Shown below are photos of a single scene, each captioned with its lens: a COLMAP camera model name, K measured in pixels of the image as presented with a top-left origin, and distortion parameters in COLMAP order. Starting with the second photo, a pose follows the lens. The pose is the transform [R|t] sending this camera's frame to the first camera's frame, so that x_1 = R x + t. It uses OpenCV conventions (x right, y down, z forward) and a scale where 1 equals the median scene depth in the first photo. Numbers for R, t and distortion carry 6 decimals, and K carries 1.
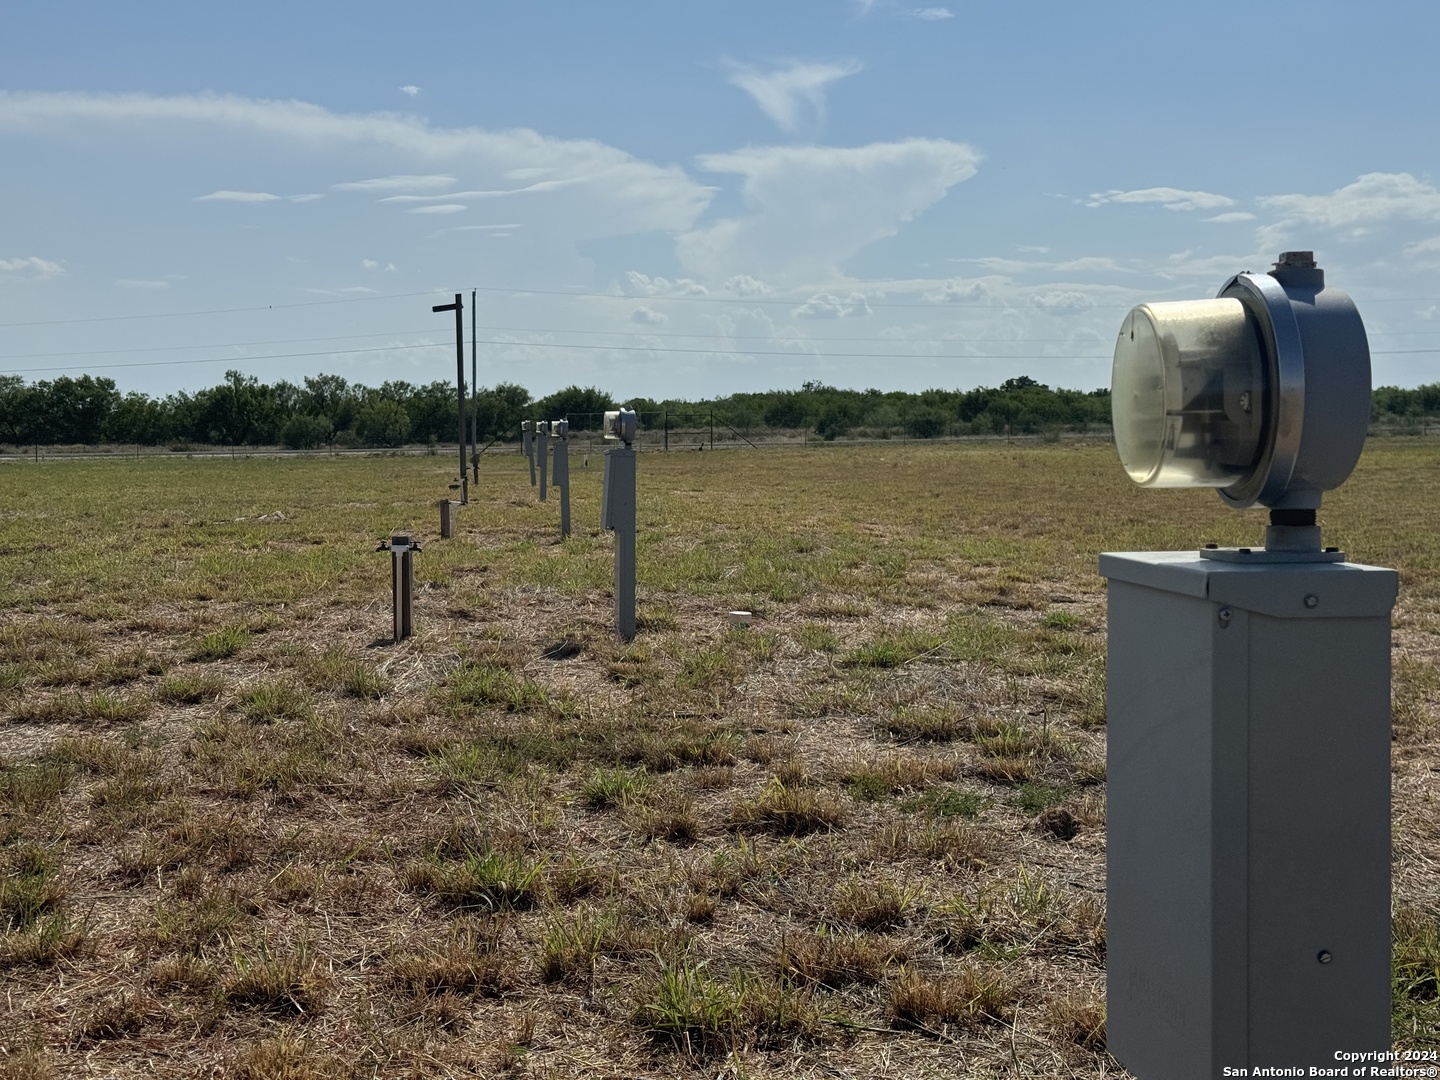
lens RADIAL K [[1993.0, 0, 725.4], [0, 1993.0, 533.9], [0, 0, 1]] dist [0.131440, 0.000000]
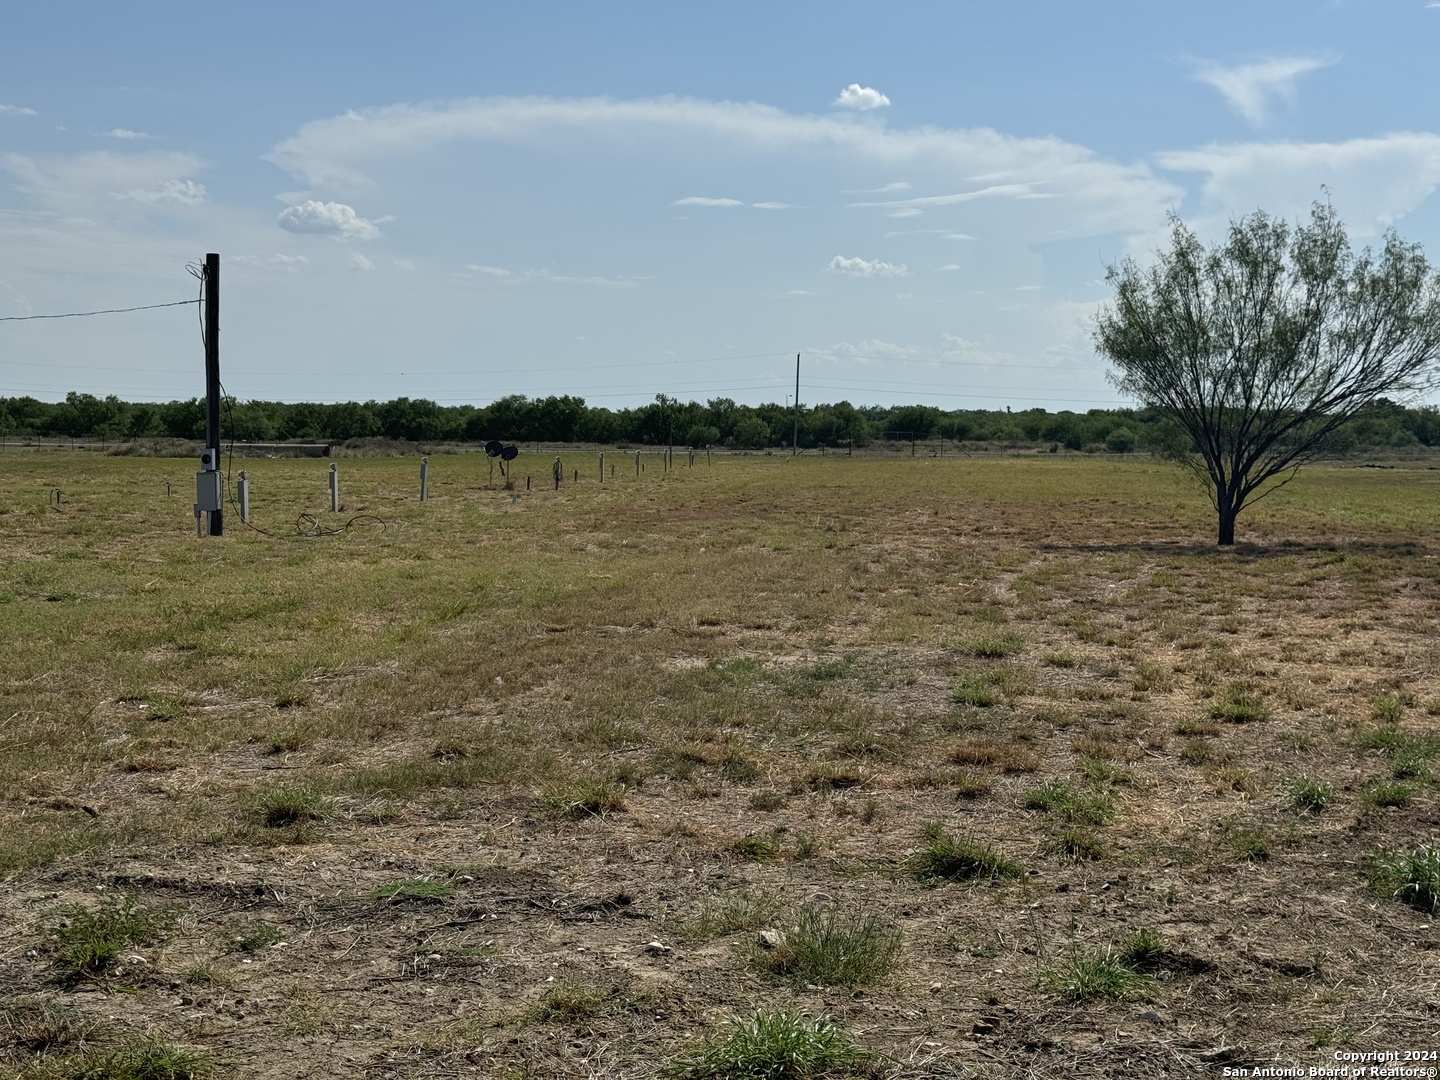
lens RADIAL K [[1993.0, 0, 720.7], [0, 1993.0, 541.8], [0, 0, 1]] dist [0.131440, 0.000000]
pose [[0.975614, 0.038253, -0.216136, 0.115394], [-0.037714, 0.999267, 0.006618, 0.015022], [0.216230, 0.001695, 0.976341, -0.407229]]
